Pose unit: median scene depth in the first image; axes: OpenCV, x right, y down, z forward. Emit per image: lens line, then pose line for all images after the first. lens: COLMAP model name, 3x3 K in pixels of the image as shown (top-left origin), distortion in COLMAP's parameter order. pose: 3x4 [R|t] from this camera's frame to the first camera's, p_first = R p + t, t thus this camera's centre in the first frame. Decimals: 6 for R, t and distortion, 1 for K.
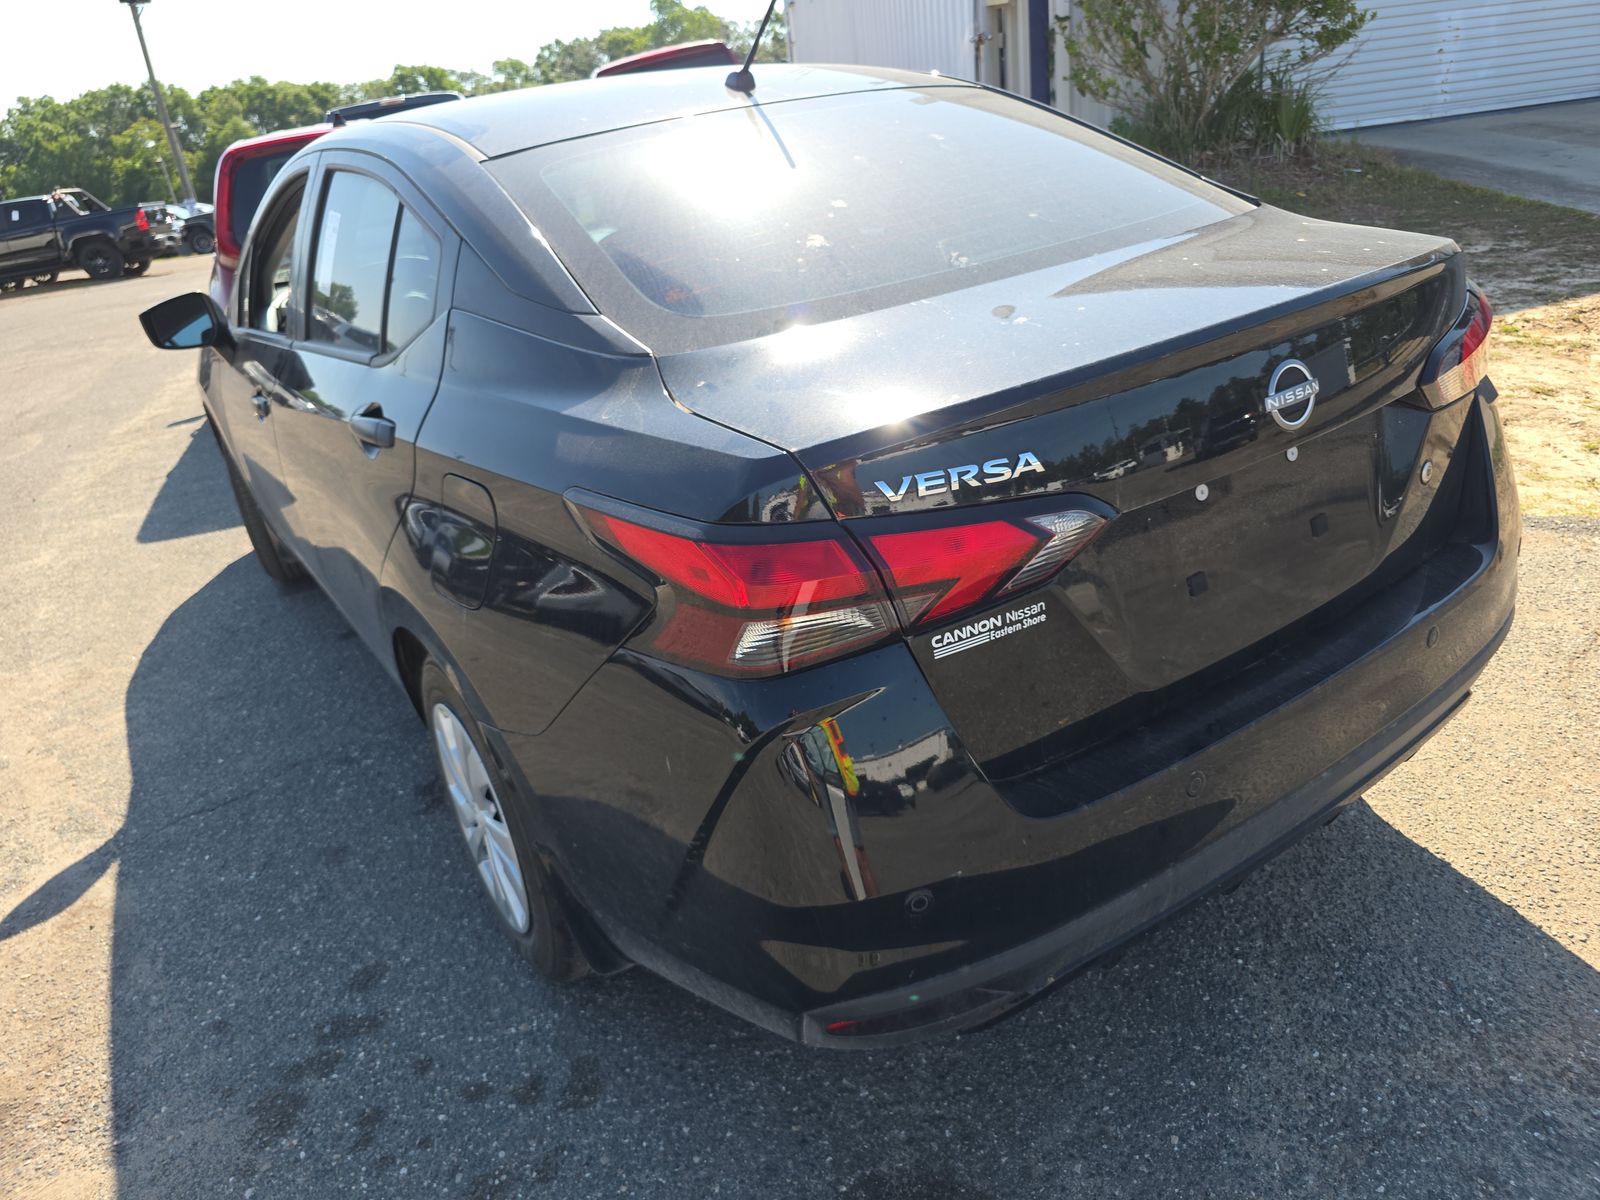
lens RADIAL K [[1320.4, 0, 800.0], [0, 1320.4, 600.0], [0, 0, 1]] dist [0.053204, -0.077553]
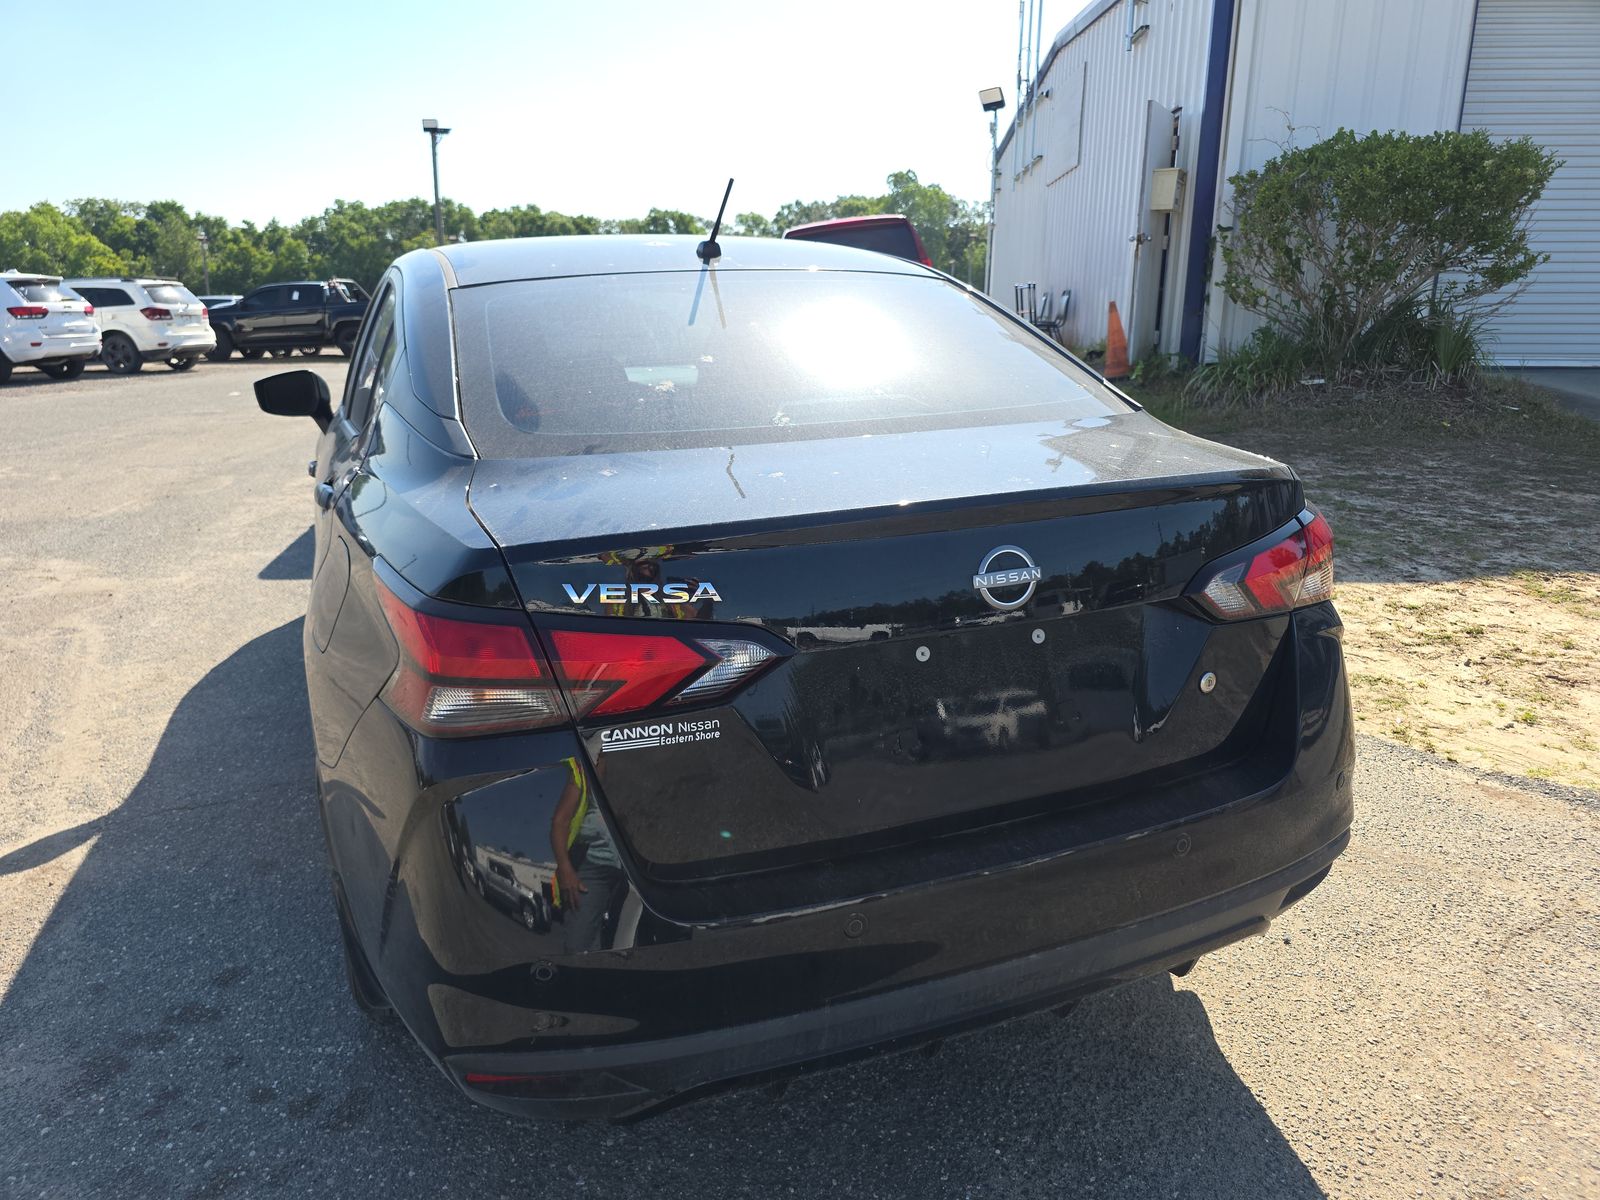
lens RADIAL K [[1342.3, 0, 800.6], [0, 1342.3, 549.1], [0, 0, 1]] dist [0.074435, -0.102281]
pose [[0.964480, 0.154392, -0.214338, 0.163426], [-0.184766, 0.974189, -0.129683, -0.001709], [0.188783, 0.164679, 0.968112, -0.032908]]
